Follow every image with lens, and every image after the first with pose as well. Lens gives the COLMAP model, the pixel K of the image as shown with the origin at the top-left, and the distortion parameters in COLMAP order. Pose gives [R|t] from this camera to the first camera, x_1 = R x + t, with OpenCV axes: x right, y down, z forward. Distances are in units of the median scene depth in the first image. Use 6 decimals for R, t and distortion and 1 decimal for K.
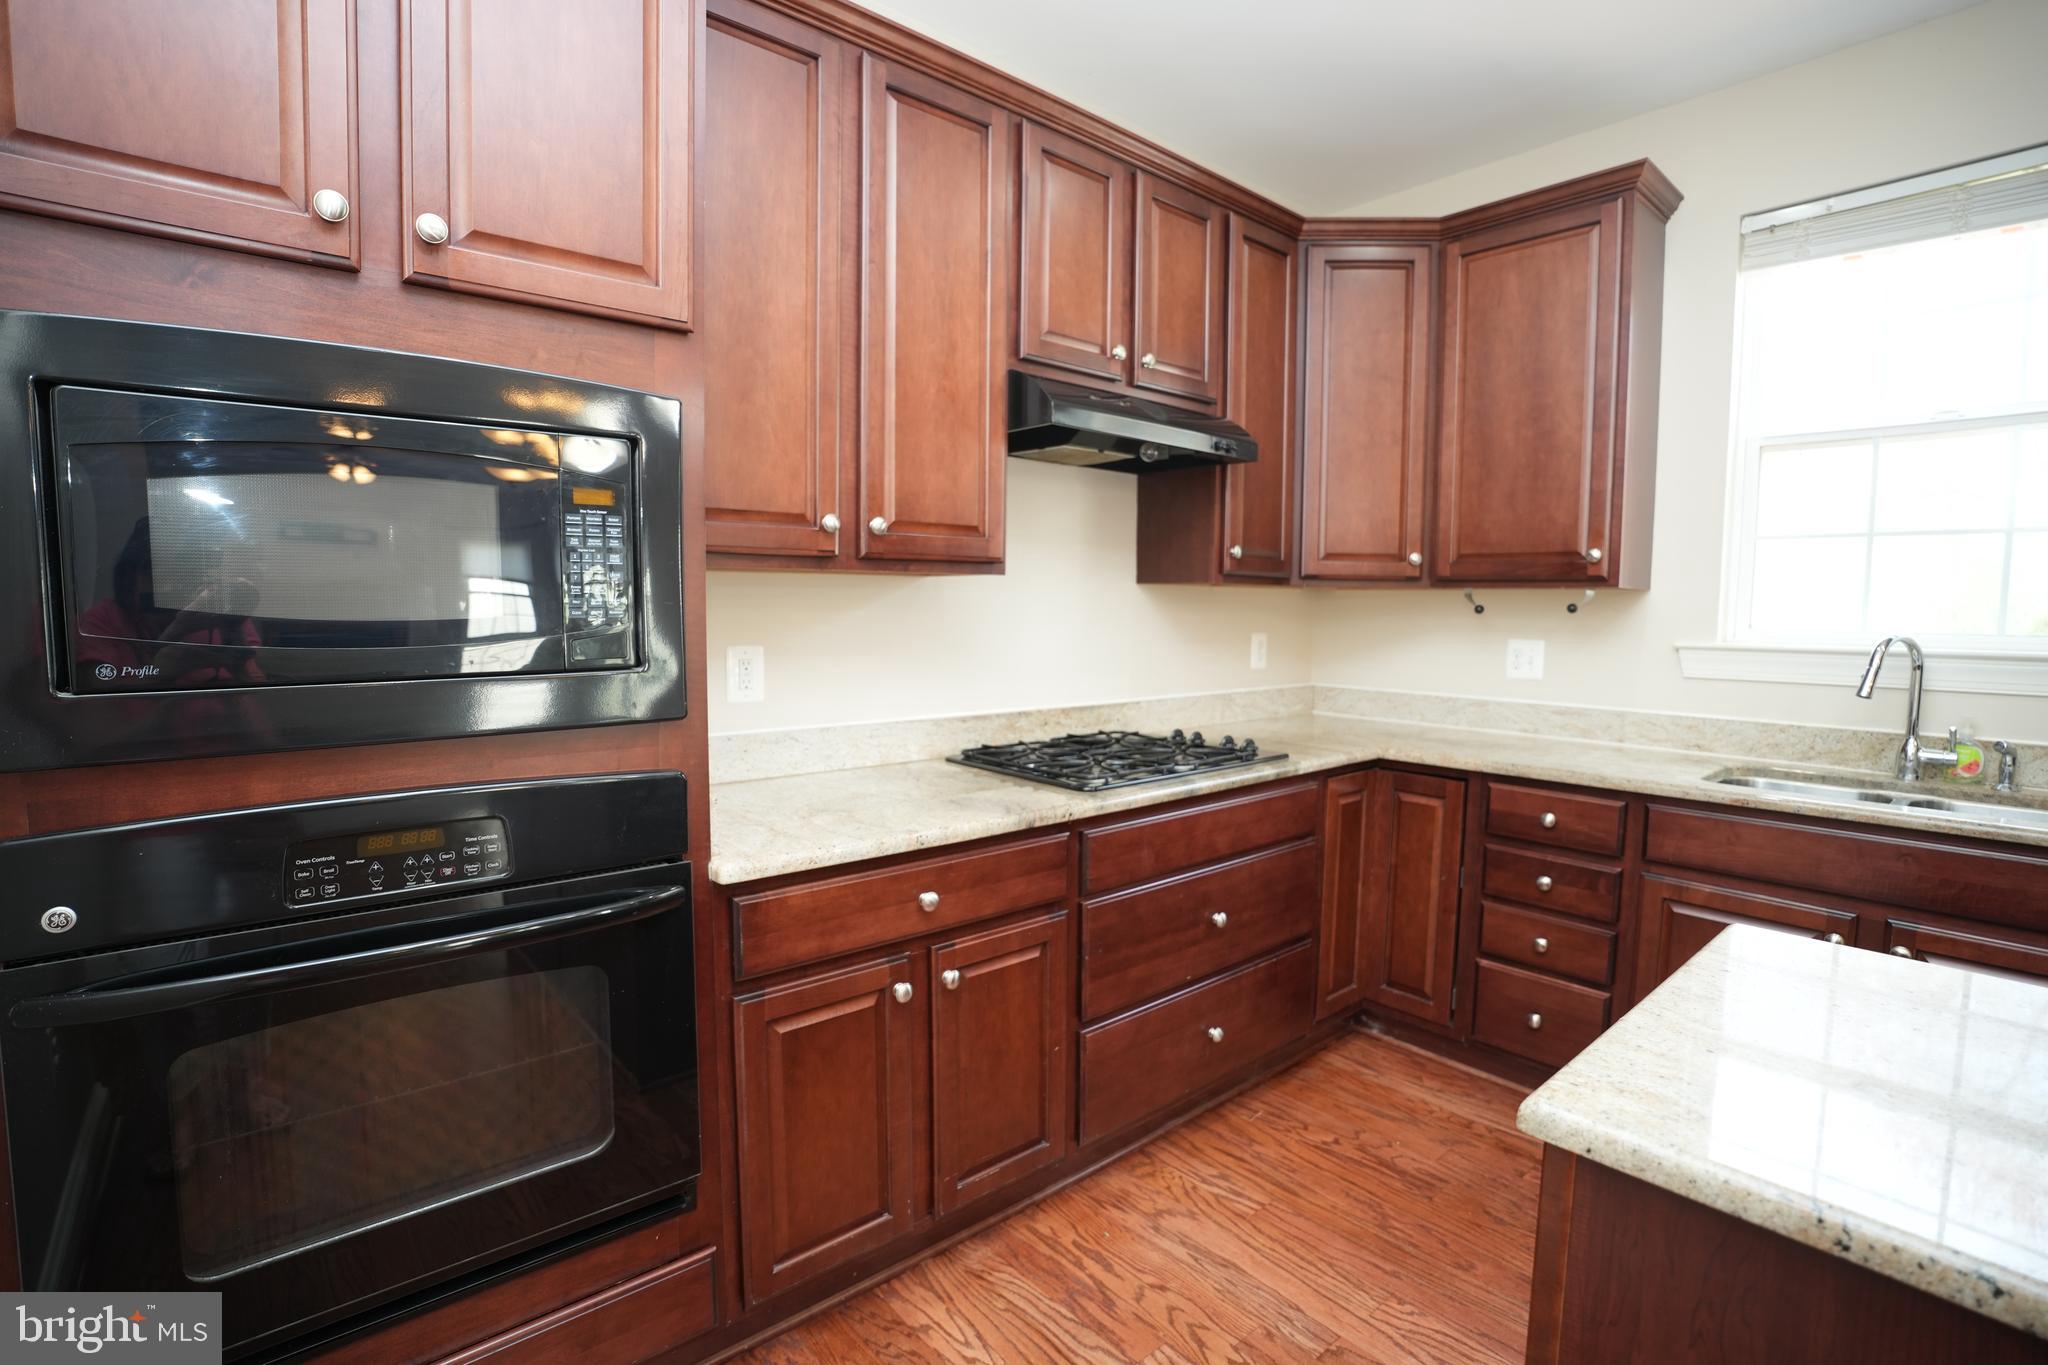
lens RADIAL K [[943.9, 0, 1014.3], [0, 943.9, 683.2], [0, 0, 1]] dist [-0.068040, 0.017489]
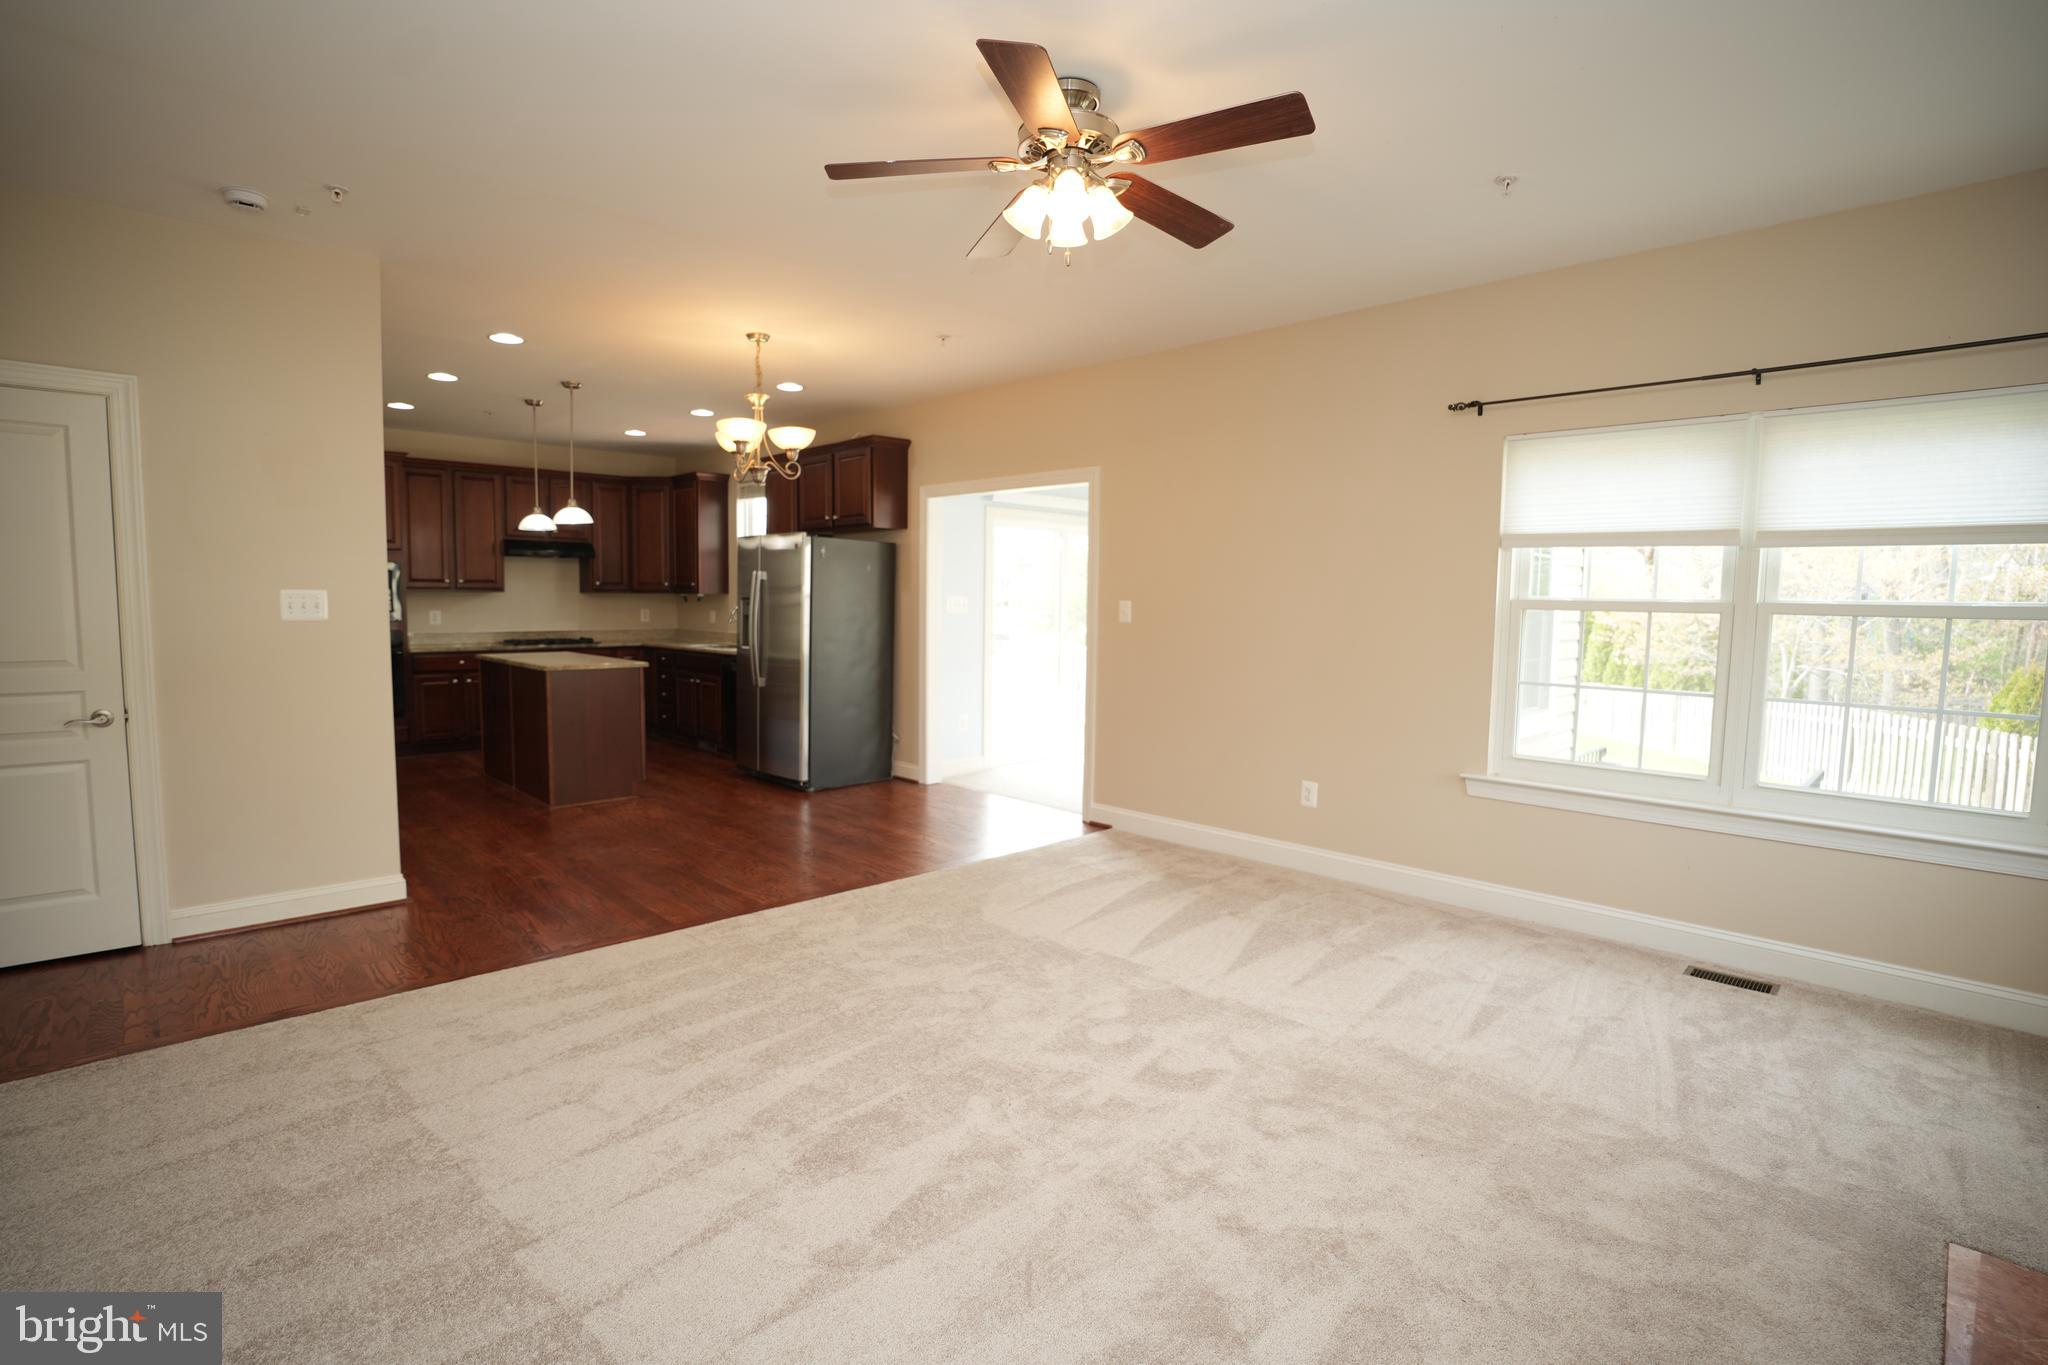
lens RADIAL K [[974.0, 0, 1025.1], [0, 974.0, 682.2], [0, 0, 1]] dist [-0.040388, 0.006728]
pose [[0.997983, 0.002106, 0.063444, 1.897731], [-0.001947, 0.999995, -0.002556, 0.269080], [-0.063449, 0.002427, 0.997982, -3.118307]]
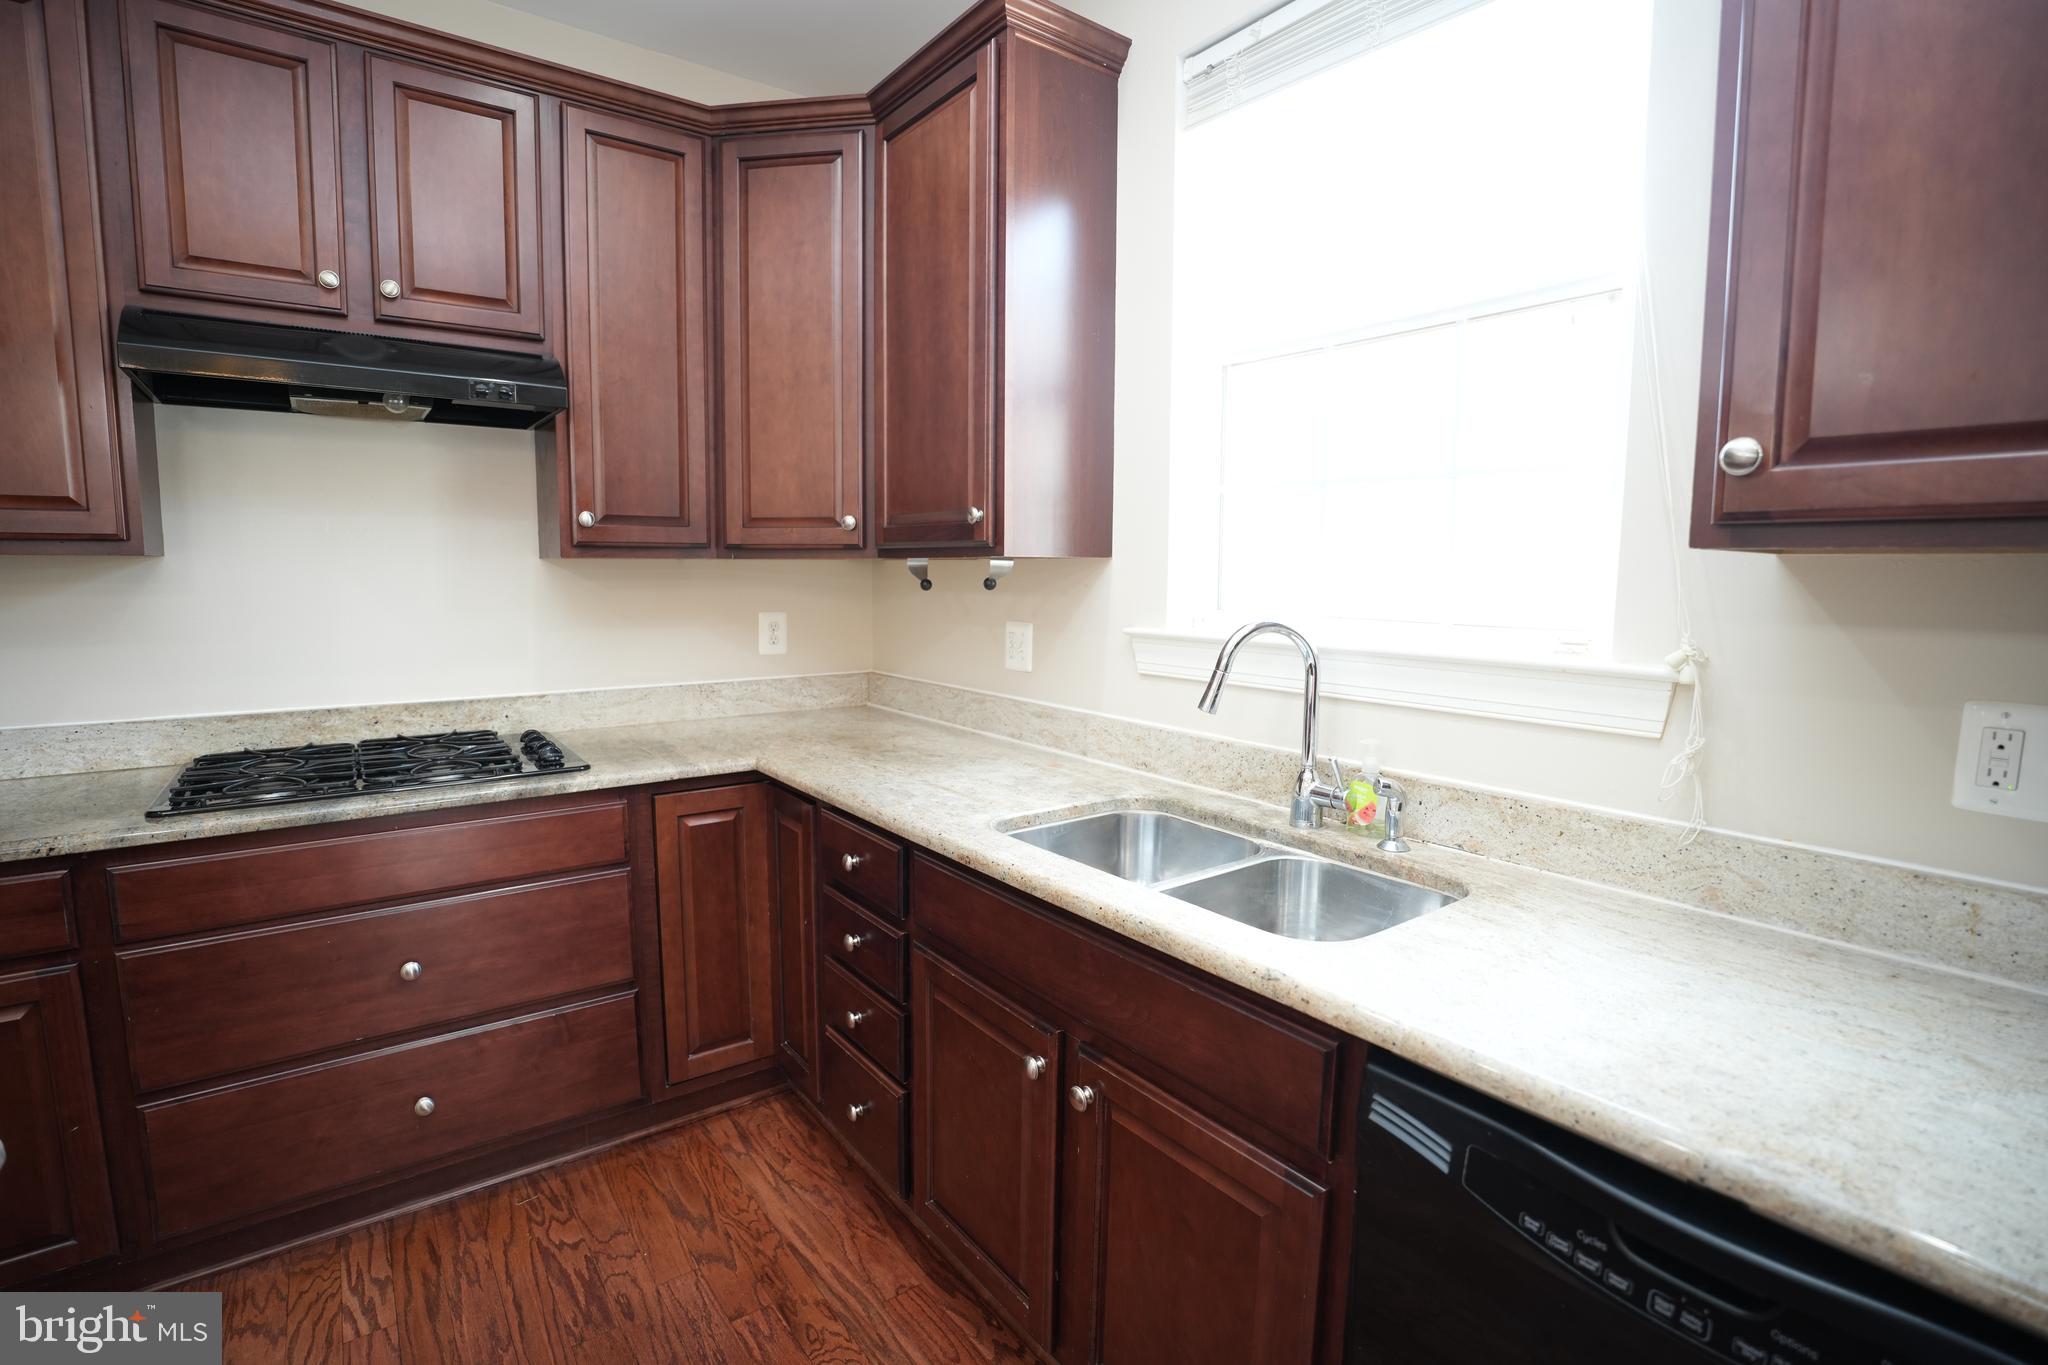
lens RADIAL K [[943.9, 0, 1023.5], [0, 943.9, 680.2], [0, 0, 1]] dist [-0.068040, 0.017489]
pose [[0.998276, 0.006987, -0.058274, 0.829875], [-0.005057, 0.999436, 0.033211, -0.032566], [0.058473, -0.032859, 0.997748, 0.247955]]
